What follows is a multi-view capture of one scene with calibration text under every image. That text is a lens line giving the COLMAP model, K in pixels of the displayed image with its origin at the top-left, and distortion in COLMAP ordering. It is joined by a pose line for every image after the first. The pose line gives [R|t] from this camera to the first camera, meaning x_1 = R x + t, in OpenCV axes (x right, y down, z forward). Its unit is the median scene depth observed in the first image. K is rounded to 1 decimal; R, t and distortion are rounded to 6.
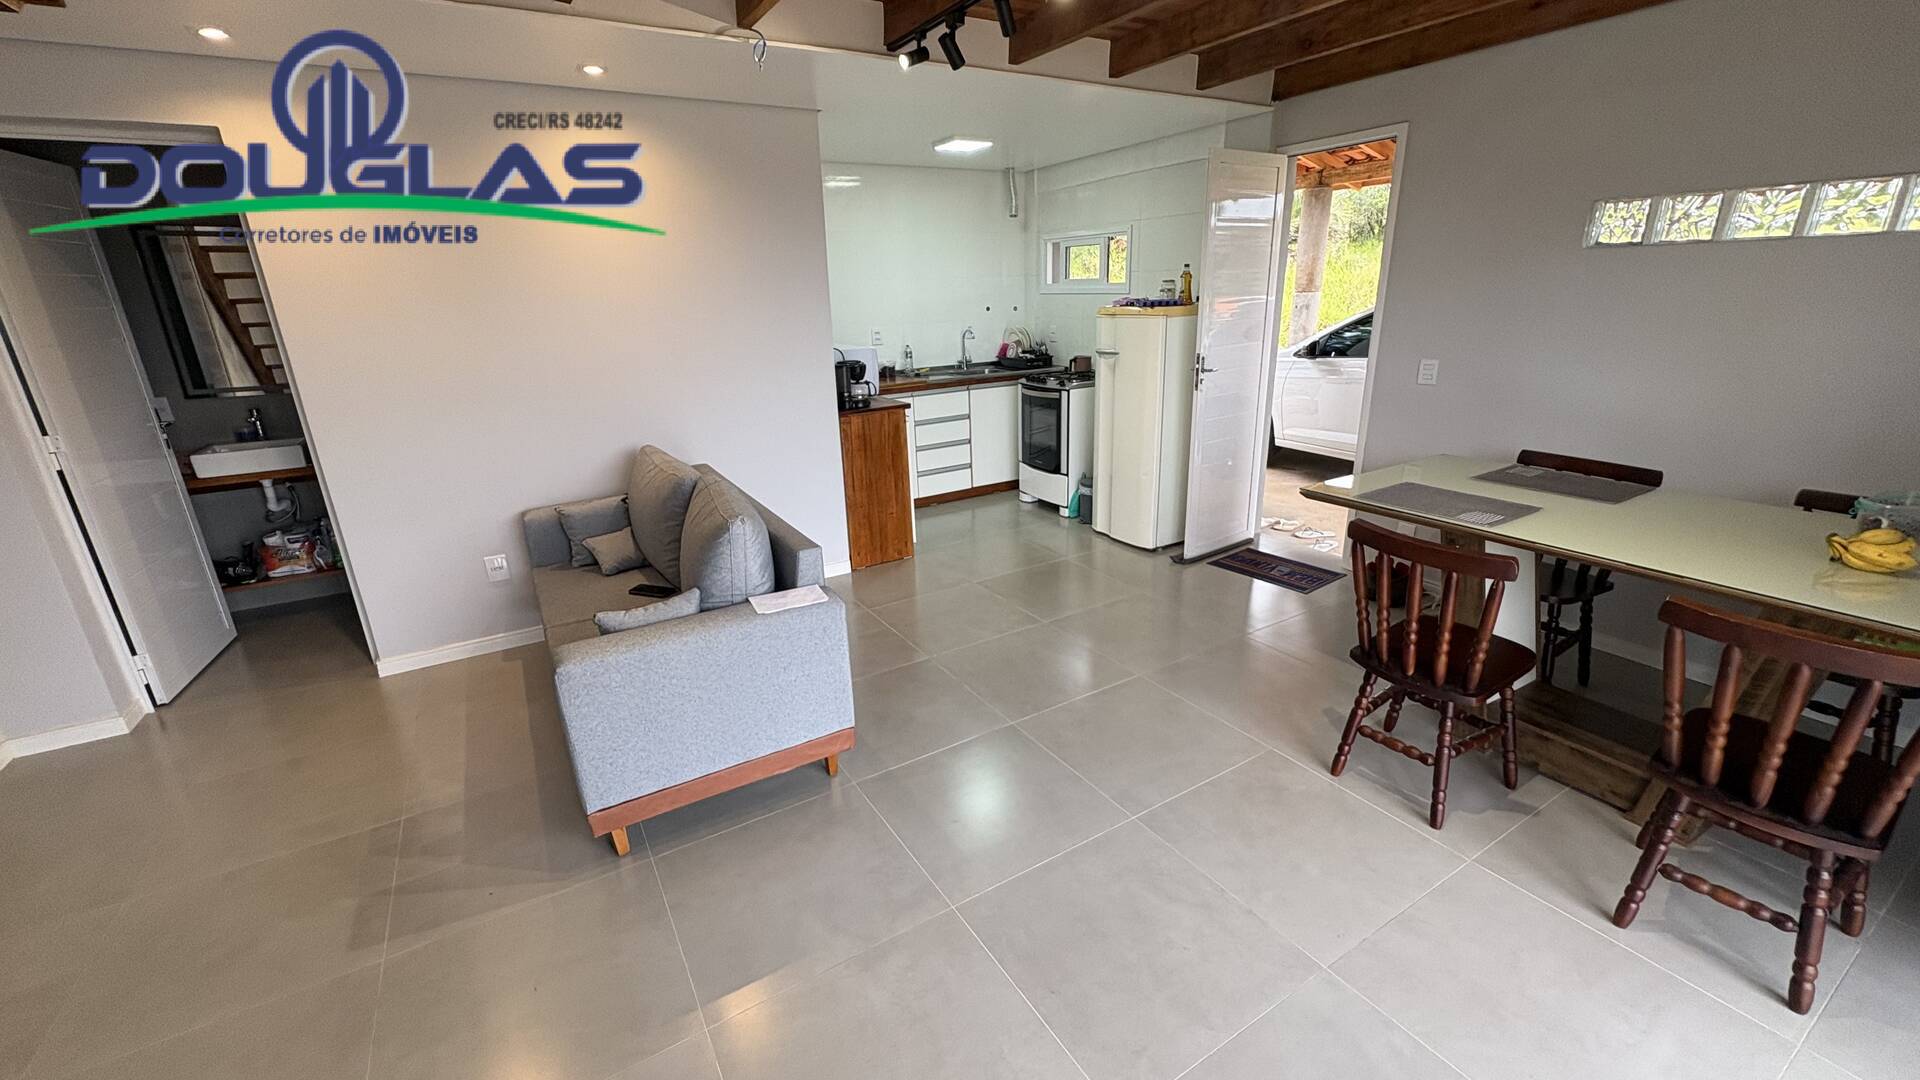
lens RADIAL K [[764.9, 0, 959.6], [0, 764.9, 537.1], [0, 0, 1]] dist [0.002258, 0.000127]
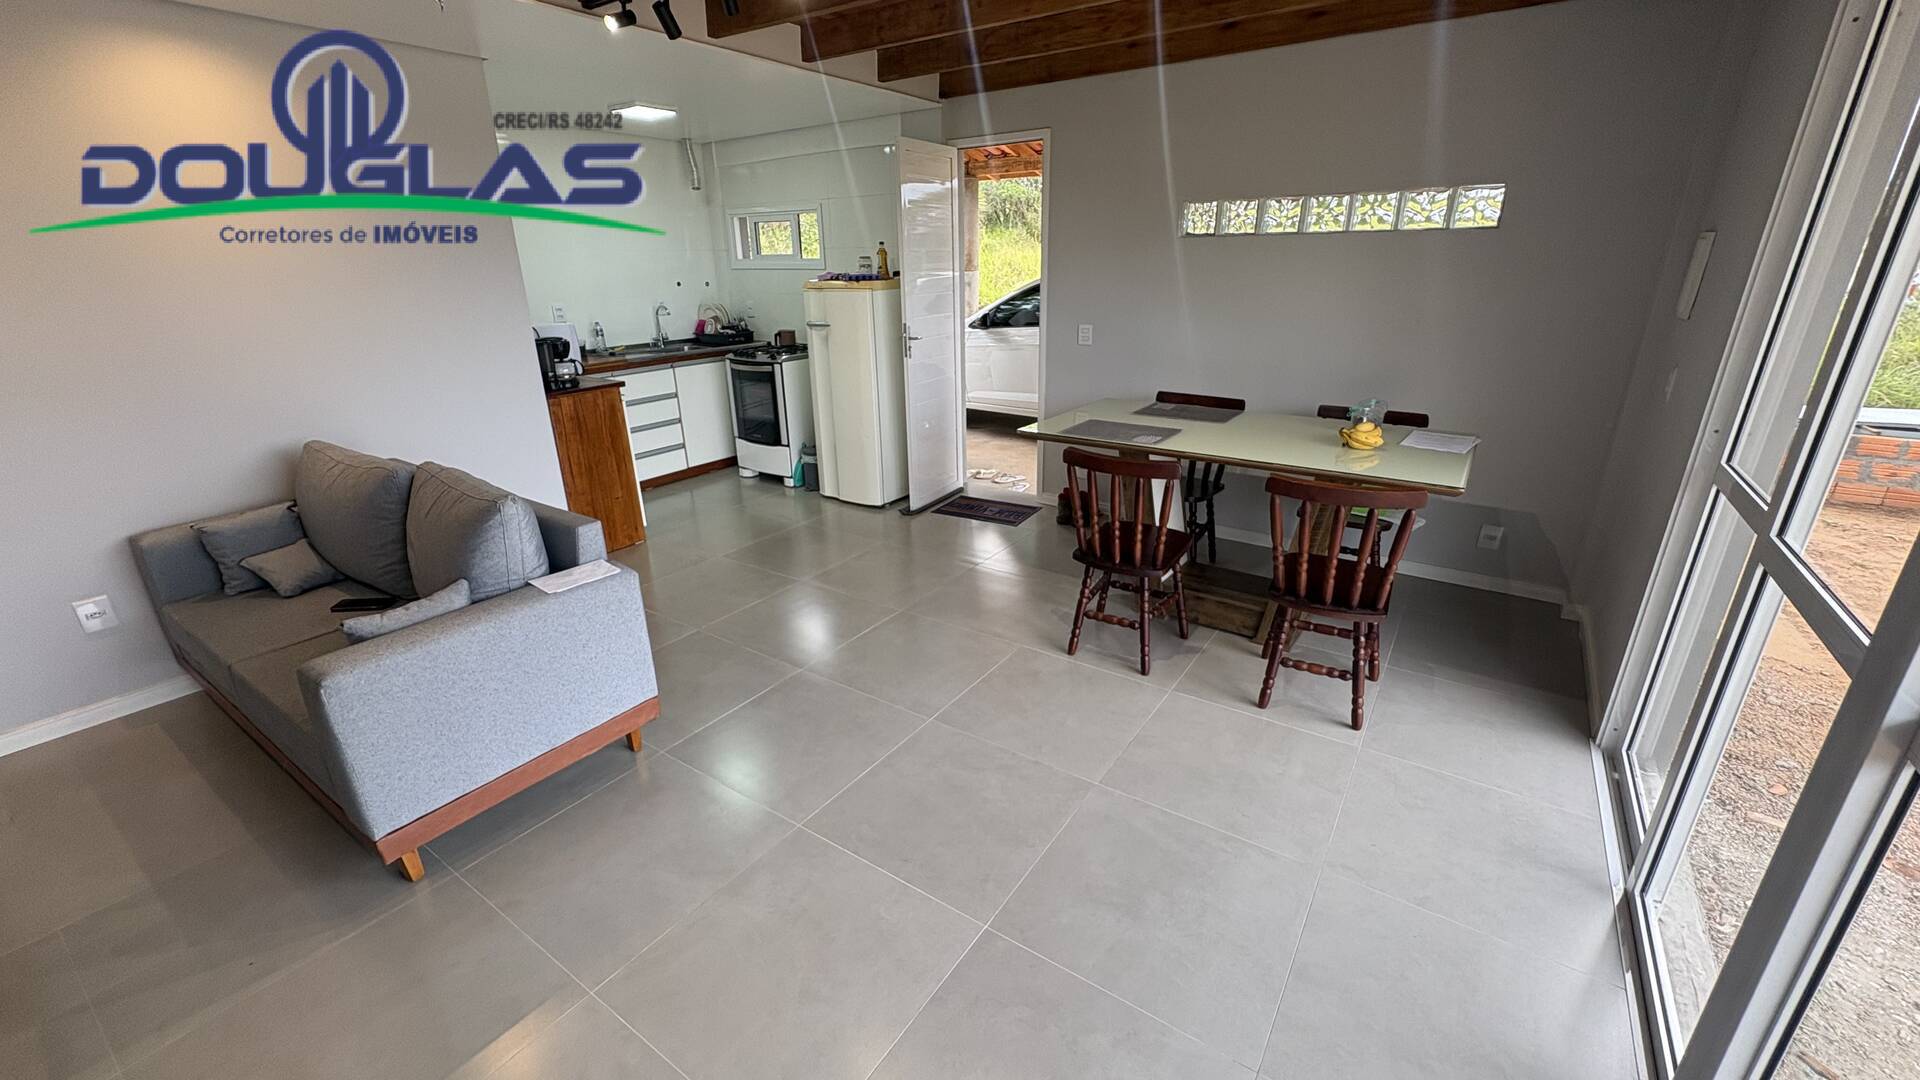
lens RADIAL K [[764.9, 0, 958.5], [0, 764.9, 537.1], [0, 0, 1]] dist [0.002258, 0.000127]
pose [[0.912254, -0.124835, 0.390139, -0.104995], [0.115636, 0.992175, 0.047083, 0.028720], [-0.392964, 0.002162, 0.919551, -0.059229]]
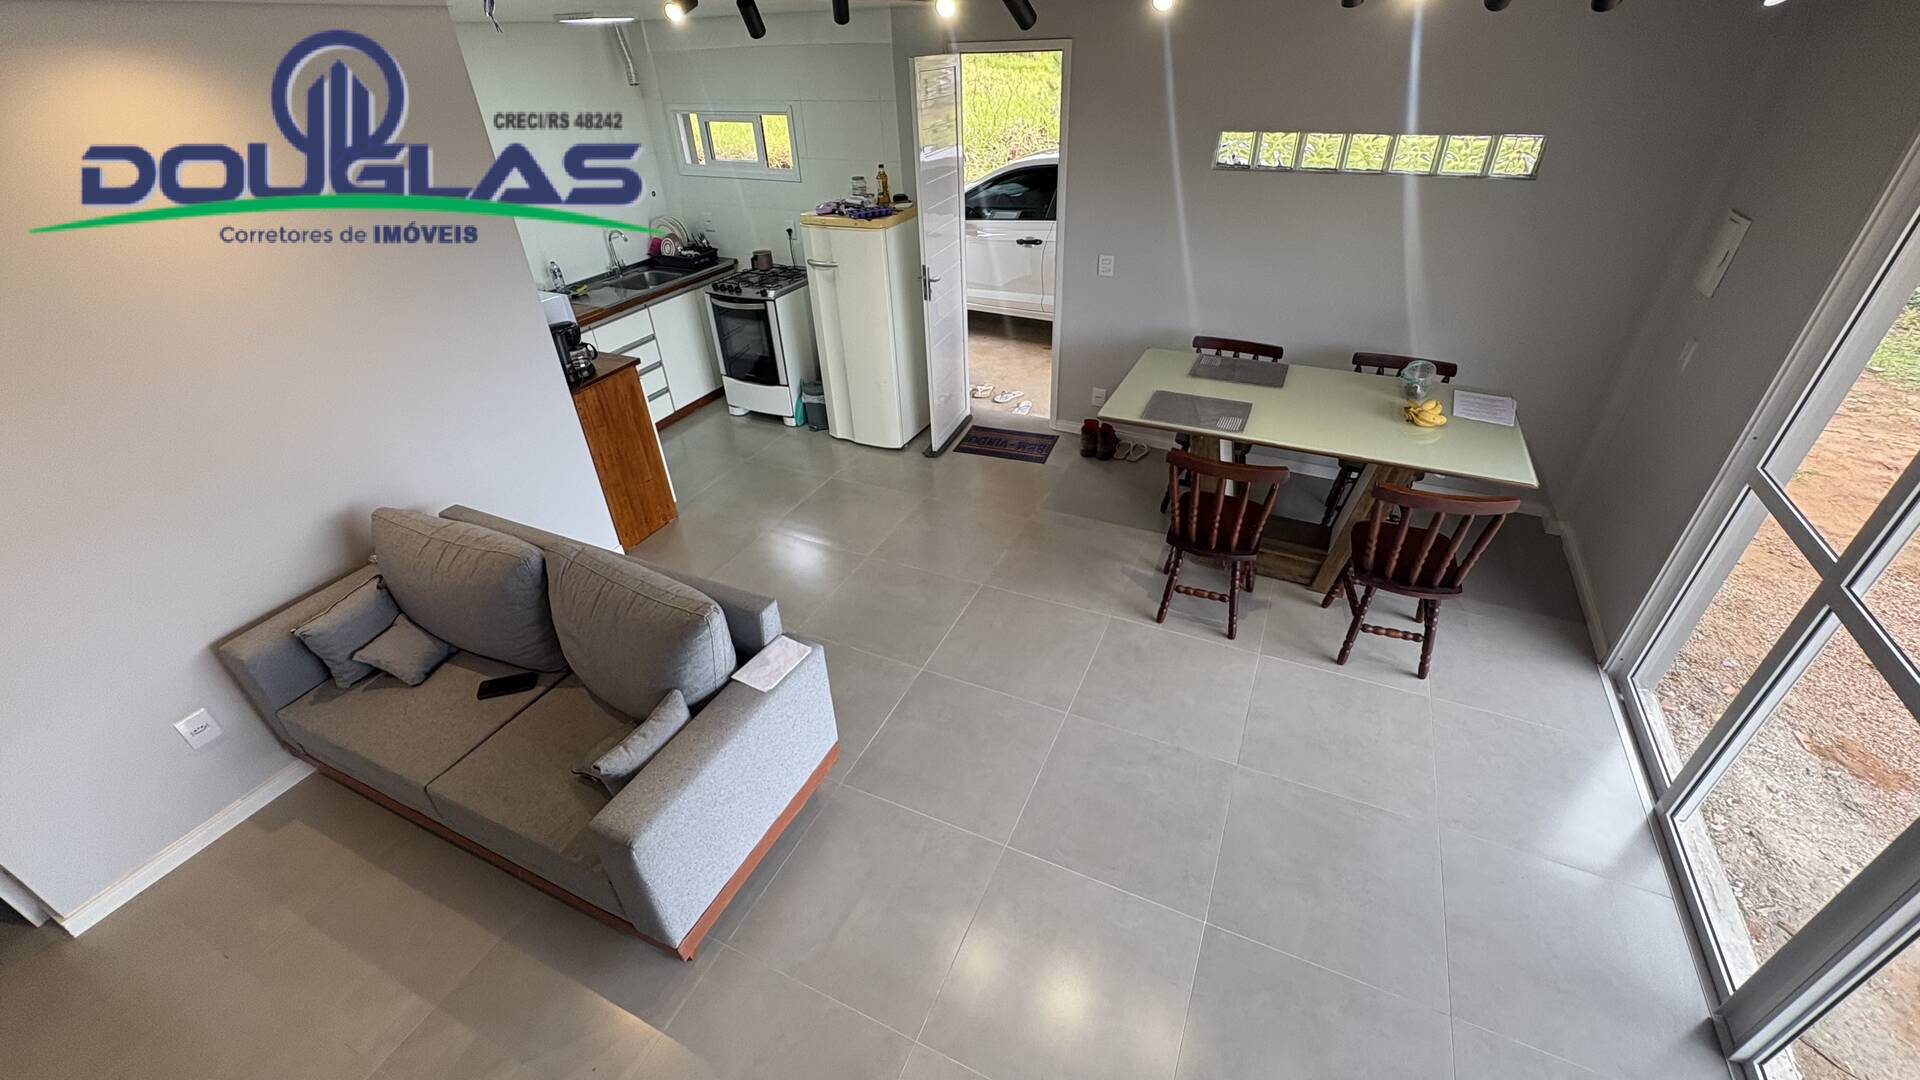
lens RADIAL K [[764.9, 0, 959.4], [0, 764.9, 535.8], [0, 0, 1]] dist [0.002258, 0.000127]
pose [[0.831516, -0.299982, 0.467538, -0.300681], [0.179001, 0.941453, 0.285701, -0.217445], [-0.525870, -0.153875, 0.836531, 0.042941]]
